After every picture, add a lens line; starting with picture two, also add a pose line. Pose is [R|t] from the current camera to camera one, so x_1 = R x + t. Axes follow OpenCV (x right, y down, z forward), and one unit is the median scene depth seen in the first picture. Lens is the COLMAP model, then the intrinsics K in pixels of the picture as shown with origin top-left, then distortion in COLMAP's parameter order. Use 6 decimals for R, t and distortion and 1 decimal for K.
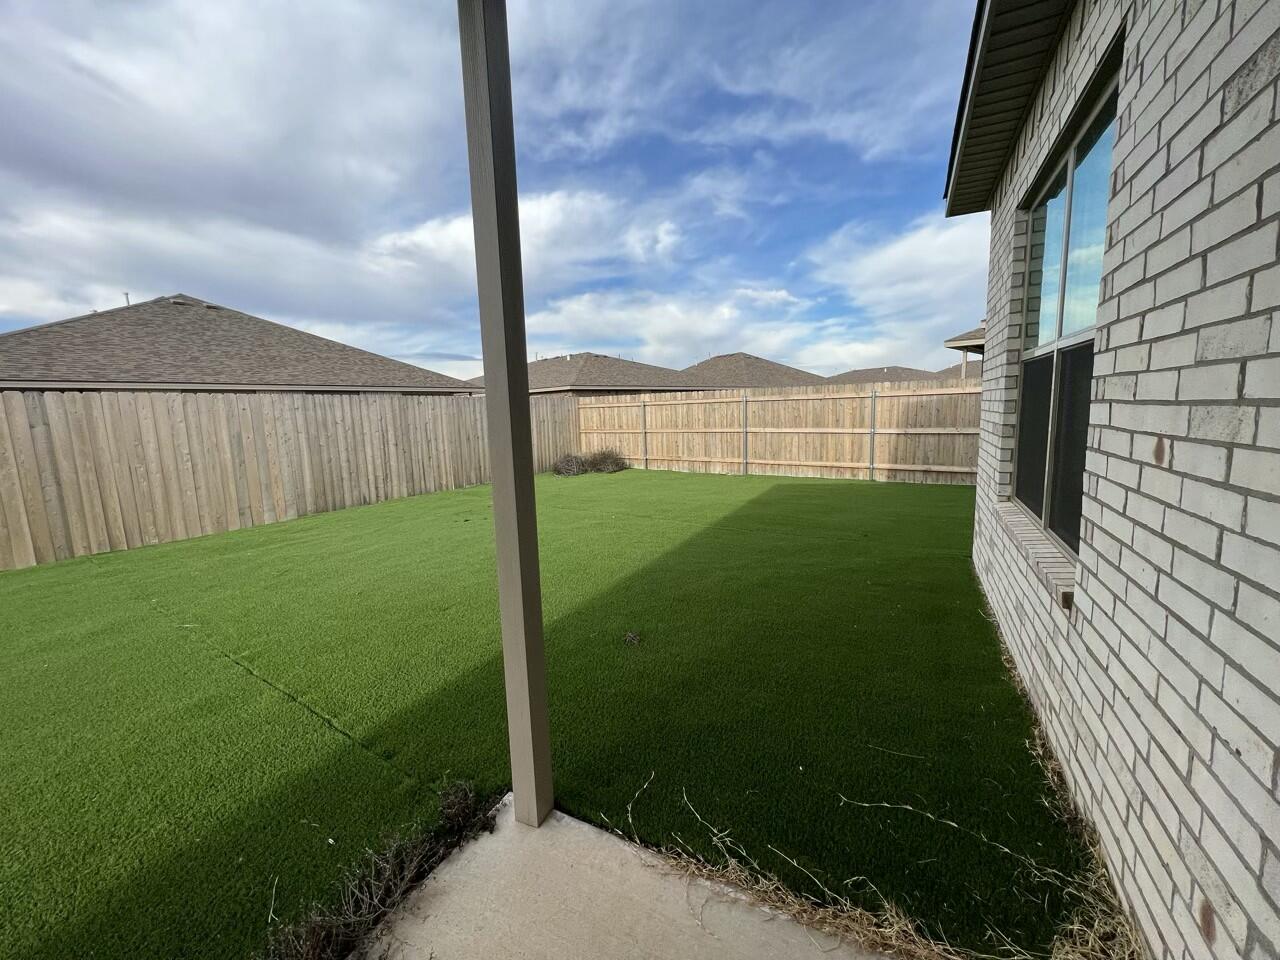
lens RADIAL K [[511.5, 0, 637.6], [0, 511.5, 480.0], [0, 0, 1]] dist [0.000135, -0.000682]
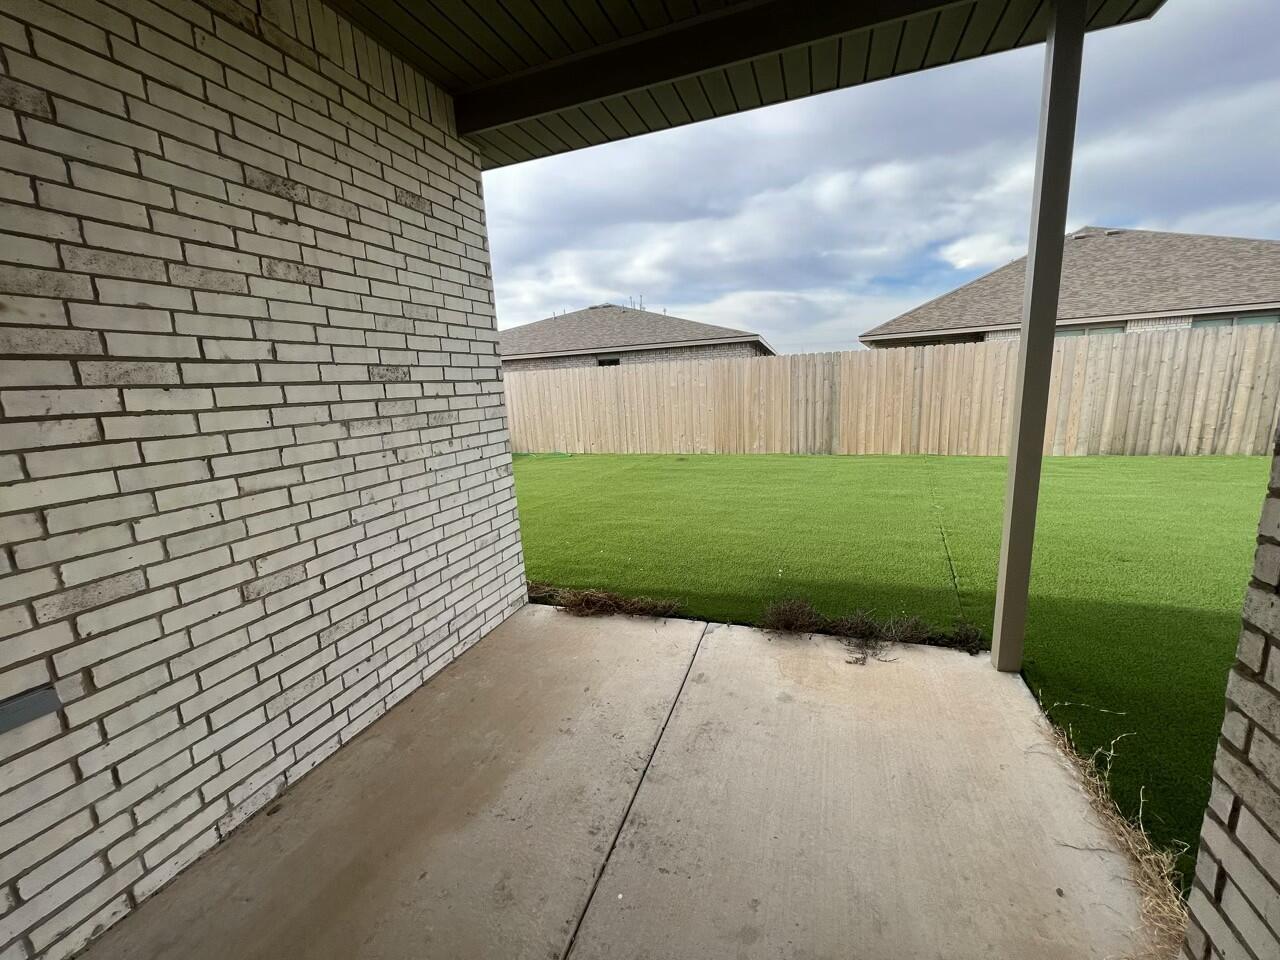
lens RADIAL K [[512.0, 0, 639.2], [0, 512.0, 482.8], [0, 0, 1]] dist [-0.001323, 0.000259]
pose [[0.147723, 0.222362, -0.963708, 0.205751], [-0.083609, 0.973718, 0.211855, -0.015811], [0.985488, 0.049279, 0.162432, -0.061394]]
